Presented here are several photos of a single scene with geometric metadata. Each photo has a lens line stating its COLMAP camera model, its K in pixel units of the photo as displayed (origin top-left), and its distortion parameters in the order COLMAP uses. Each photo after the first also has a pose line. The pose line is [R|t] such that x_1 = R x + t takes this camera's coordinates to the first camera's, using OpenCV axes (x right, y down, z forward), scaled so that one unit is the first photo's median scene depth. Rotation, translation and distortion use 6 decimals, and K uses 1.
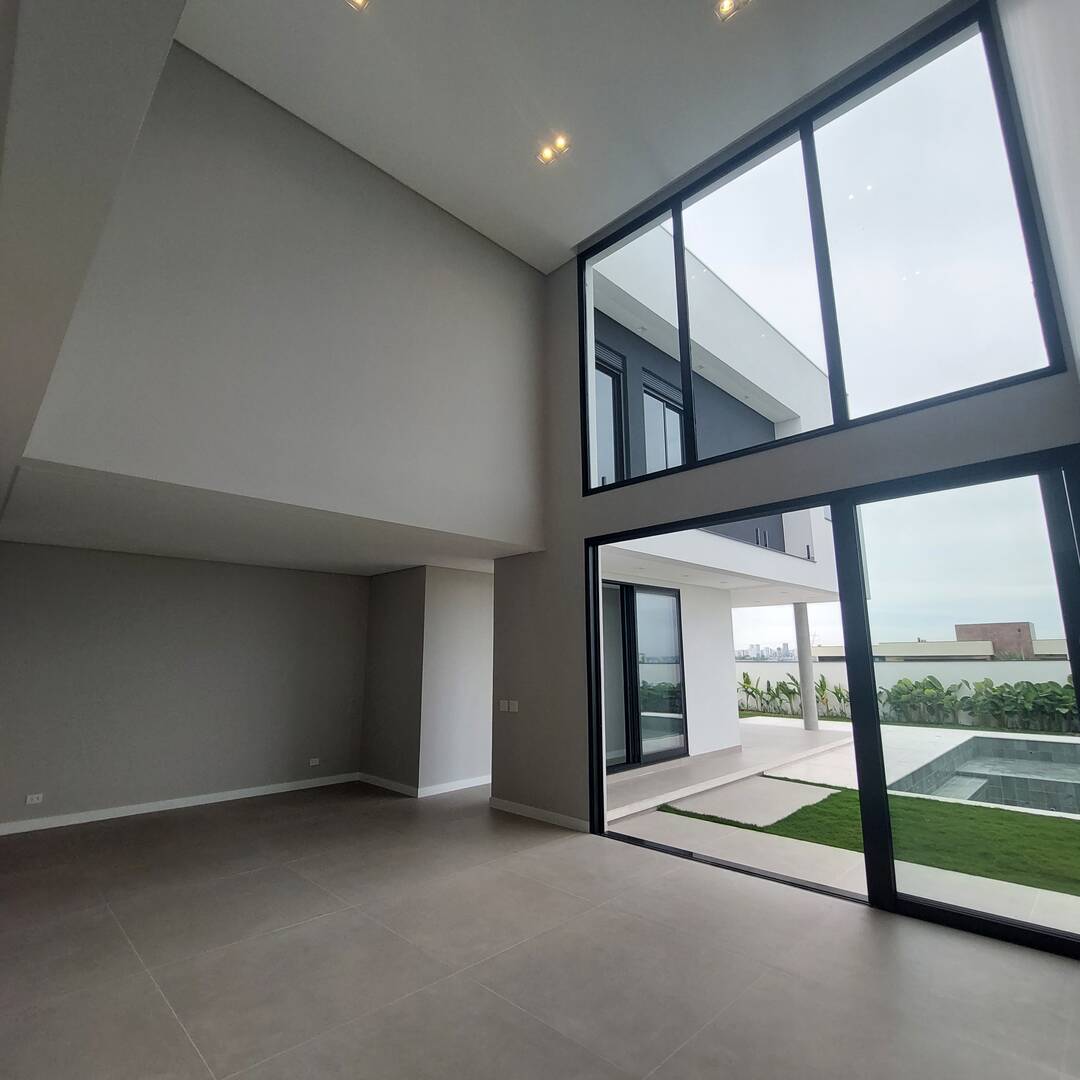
lens RADIAL K [[582.7, 0, 539.9], [0, 582.7, 533.0], [0, 0, 1]] dist [-0.017275, -0.001444]
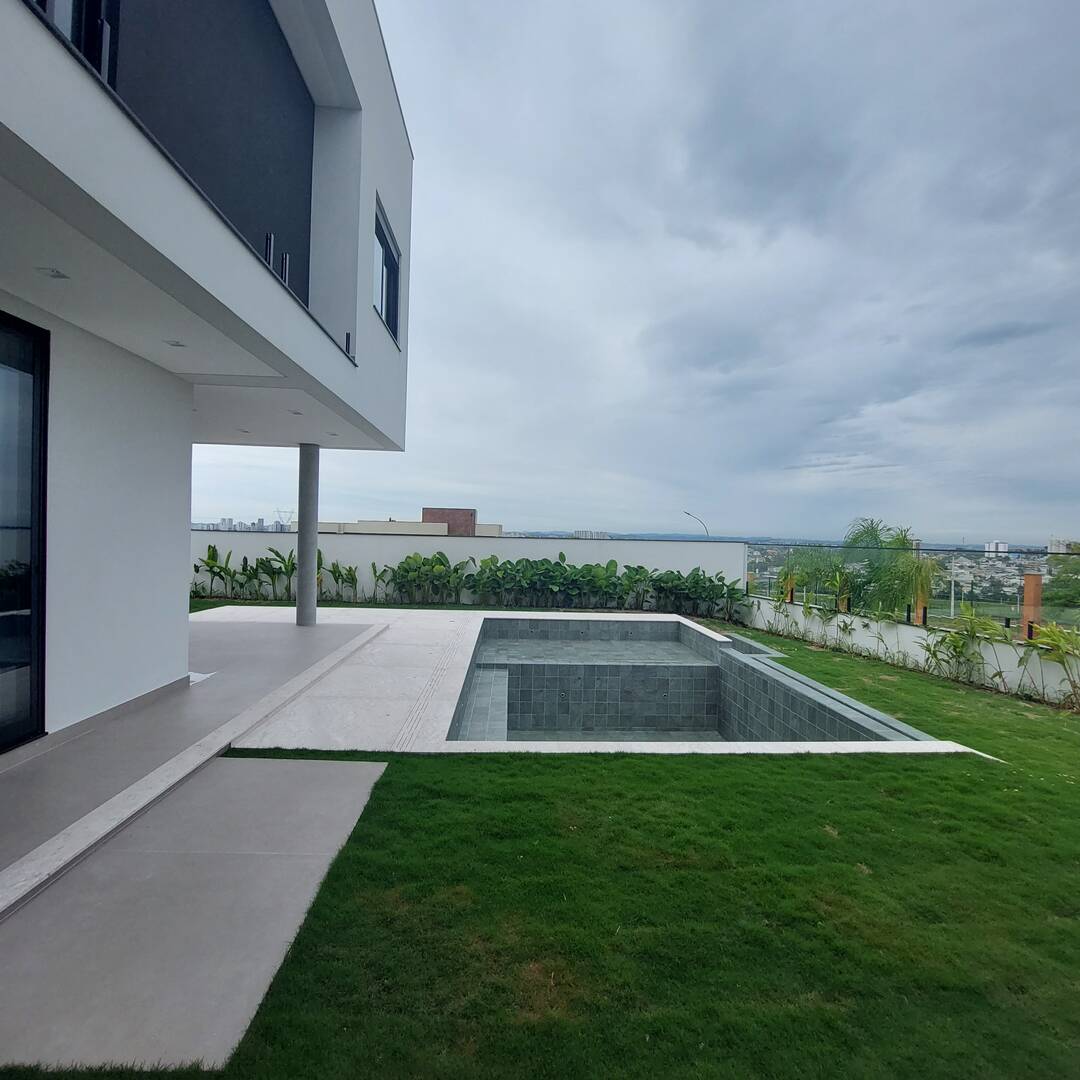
lens RADIAL K [[582.7, 0, 545.6], [0, 582.7, 547.4], [0, 0, 1]] dist [-0.017275, -0.001444]
pose [[0.658601, 0.009322, 0.752435, 0.115529], [-0.184768, 0.971315, 0.149692, 0.079580], [-0.729456, -0.237613, 0.641431, 0.319872]]
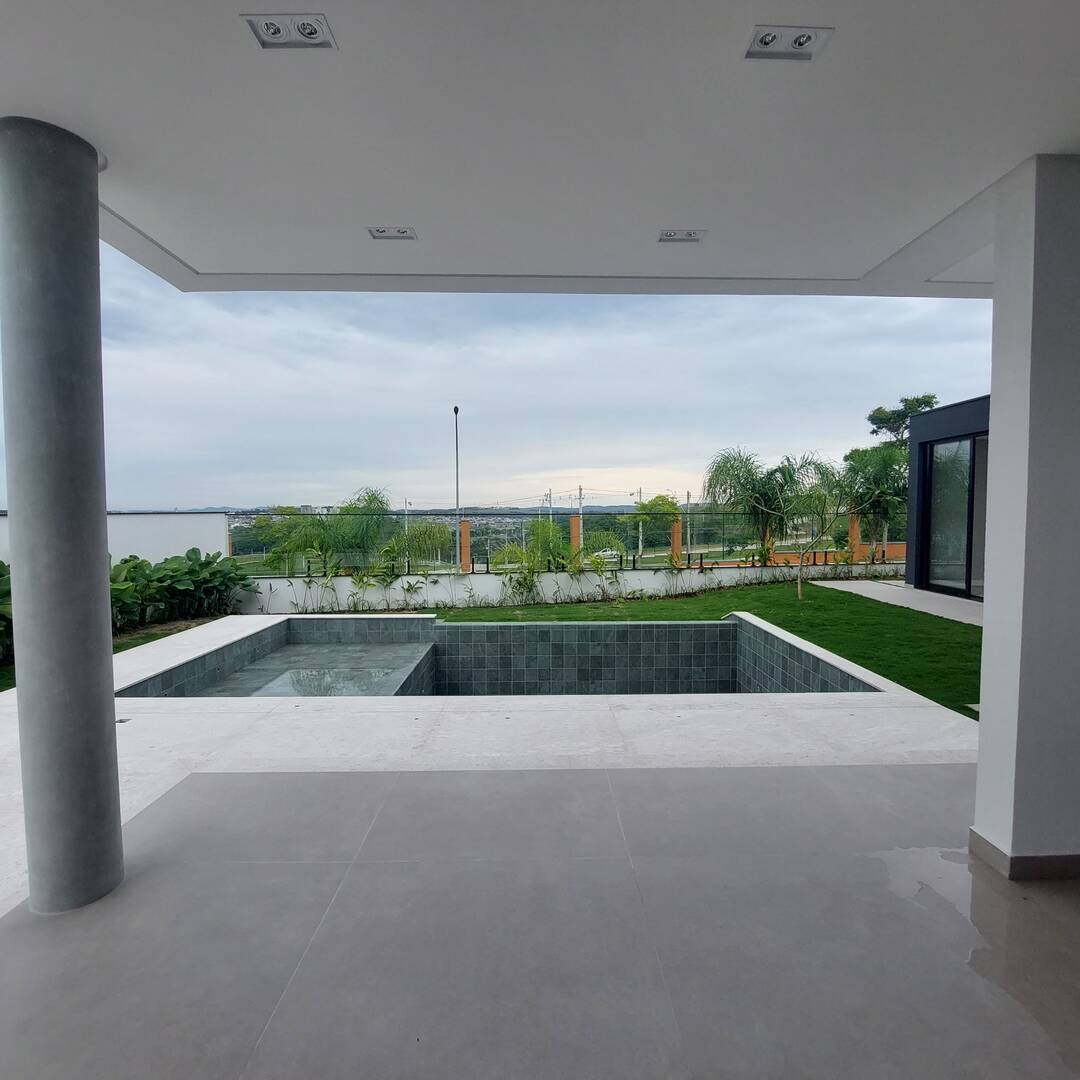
lens RADIAL K [[582.7, 0, 548.1], [0, 582.7, 540.5], [0, 0, 1]] dist [-0.017275, -0.001444]
pose [[-0.721420, -0.027564, 0.691949, 0.215247], [-0.139731, 0.984449, -0.106467, 0.203074], [-0.678254, -0.173494, -0.714053, 0.904218]]
